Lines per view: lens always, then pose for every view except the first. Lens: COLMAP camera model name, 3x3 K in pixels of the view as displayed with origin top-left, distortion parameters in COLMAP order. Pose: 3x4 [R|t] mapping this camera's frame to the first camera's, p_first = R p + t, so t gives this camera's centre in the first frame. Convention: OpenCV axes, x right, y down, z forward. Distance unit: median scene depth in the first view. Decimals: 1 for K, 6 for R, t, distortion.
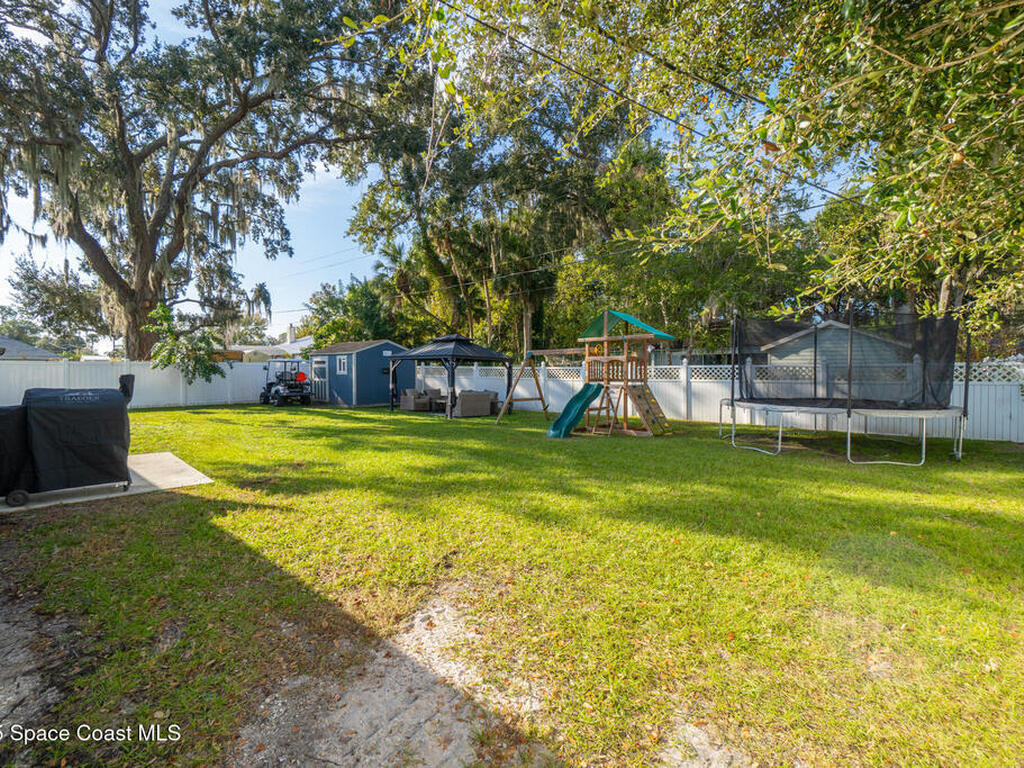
lens RADIAL K [[496.5, 0, 507.8], [0, 496.5, 385.4], [0, 0, 1]] dist [-0.002082, -0.000559]
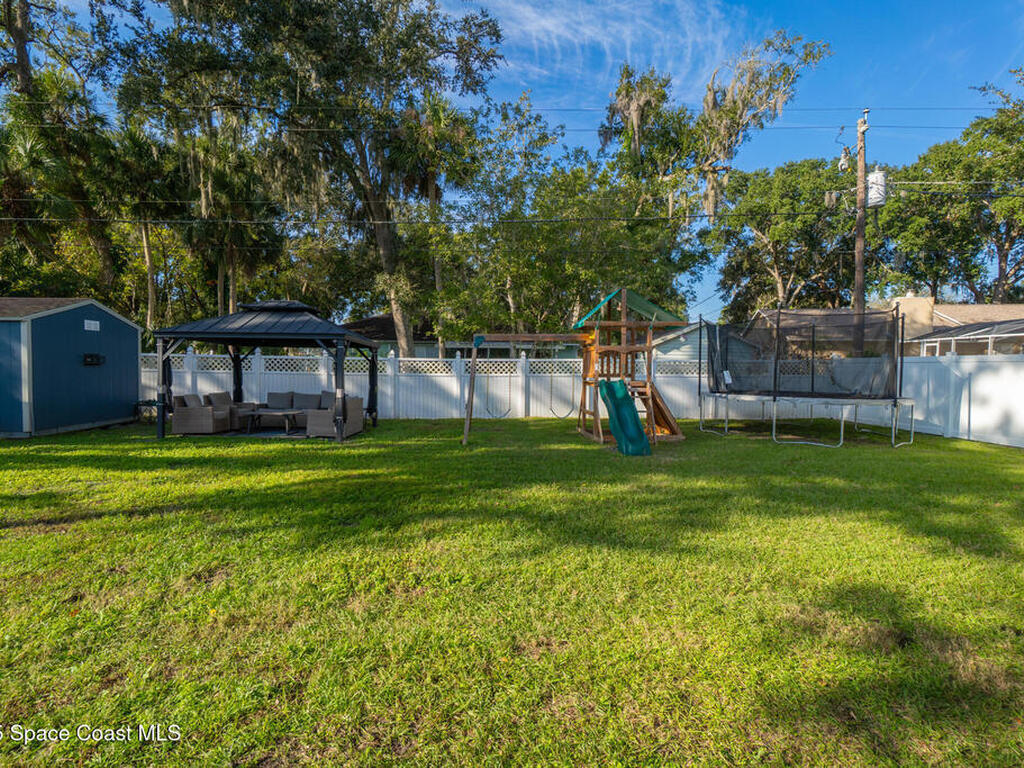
lens RADIAL K [[496.5, 0, 508.4], [0, 496.5, 378.0], [0, 0, 1]] dist [-0.002082, -0.000559]
pose [[0.711165, -0.011703, 0.702927, -0.212831], [0.011438, 0.999922, 0.005075, -0.005505], [-0.702932, 0.004431, 0.711244, 0.233805]]
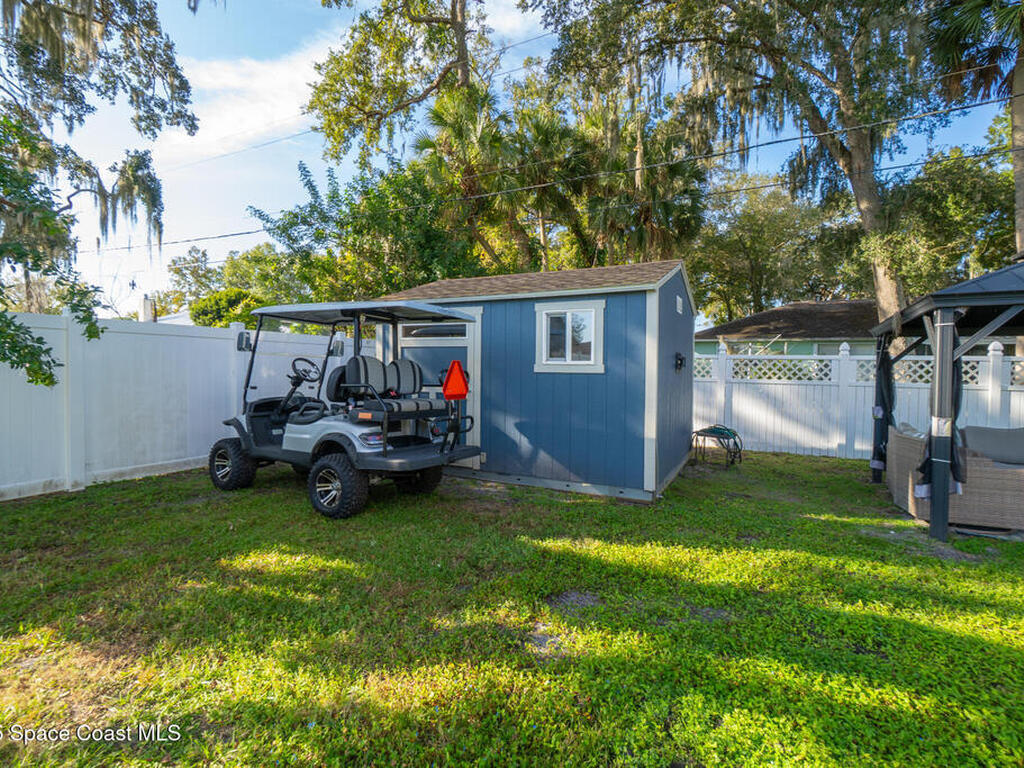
lens RADIAL K [[496.5, 0, 514.5], [0, 496.5, 382.3], [0, 0, 1]] dist [-0.002082, -0.000559]
pose [[0.966099, 0.004892, 0.258126, -0.301792], [-0.004674, 0.999988, -0.001457, -0.011111], [-0.258130, 0.000201, 0.966110, 0.519127]]
